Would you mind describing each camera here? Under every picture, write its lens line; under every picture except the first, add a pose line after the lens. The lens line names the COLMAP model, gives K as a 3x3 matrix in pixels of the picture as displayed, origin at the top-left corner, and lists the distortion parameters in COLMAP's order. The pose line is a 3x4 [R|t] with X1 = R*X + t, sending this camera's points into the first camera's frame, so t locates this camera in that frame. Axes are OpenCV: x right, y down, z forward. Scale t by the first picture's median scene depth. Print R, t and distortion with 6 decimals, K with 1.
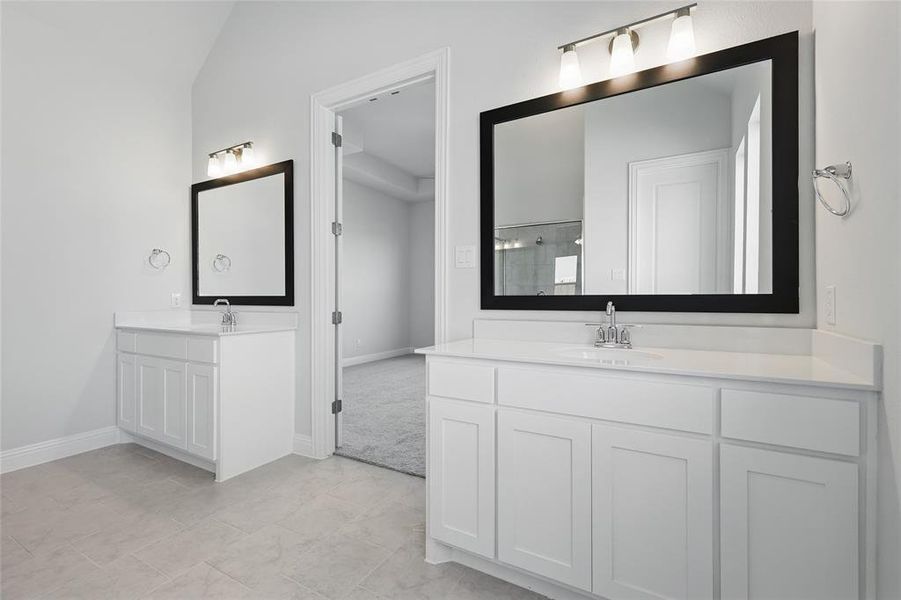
lens RADIAL K [[394.3, 0, 450.5], [0, 394.3, 300.0], [0, 0, 1]] dist [-0.001369, 0.000714]
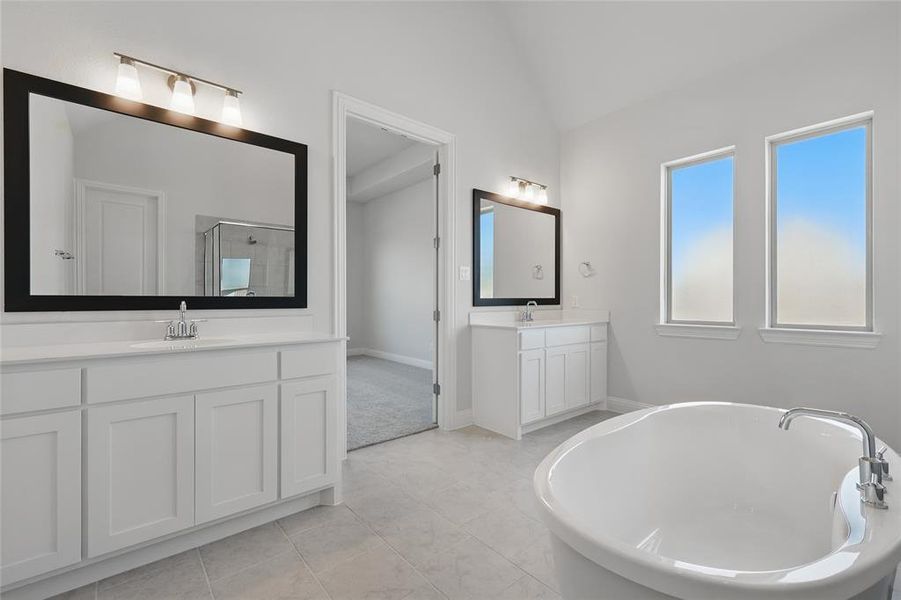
lens RADIAL K [[394.3, 0, 450.5], [0, 394.3, 300.0], [0, 0, 1]] dist [-0.001369, 0.000714]
pose [[0.343764, 0.001501, 0.939055, -1.363625], [0.002175, 0.999995, -0.002395, 0.000184], [-0.939054, 0.002866, 0.343759, 0.460149]]
